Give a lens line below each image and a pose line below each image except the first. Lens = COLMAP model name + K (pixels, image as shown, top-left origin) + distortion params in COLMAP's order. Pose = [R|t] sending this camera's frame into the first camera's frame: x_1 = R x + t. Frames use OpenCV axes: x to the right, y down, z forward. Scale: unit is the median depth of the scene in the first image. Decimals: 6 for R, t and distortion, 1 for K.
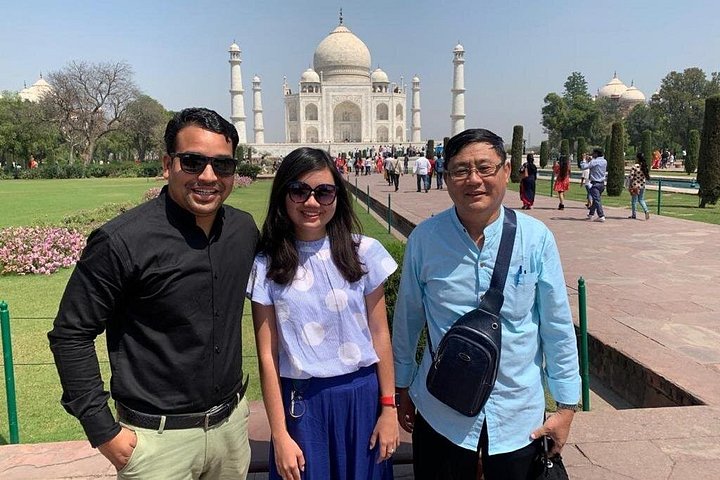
lens RADIAL K [[619.4, 0, 360.0], [0, 619.4, 240.0], [0, 0, 1]] dist [0.039176, -0.007675]
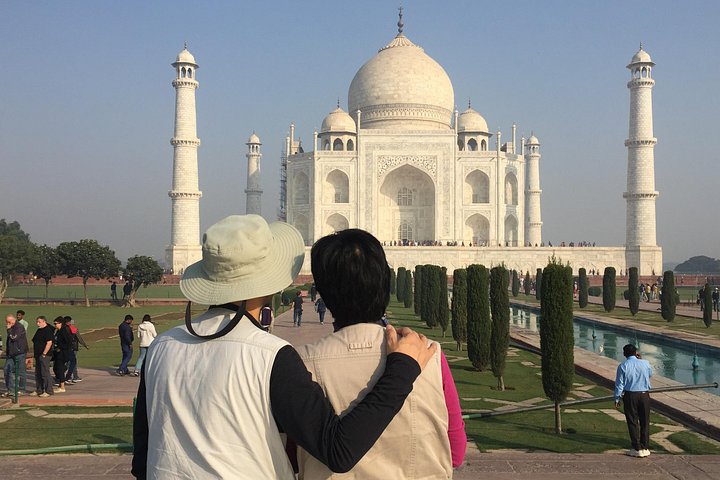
lens RADIAL K [[751.1, 0, 360.0], [0, 751.1, 240.0], [0, 0, 1]] dist [0.054712, 0.005641]
pose [[0.996074, 0.017308, -0.086819, -0.004805], [-0.030718, 0.987345, -0.155586, -0.066635], [0.083028, 0.157642, 0.984000, 0.396462]]
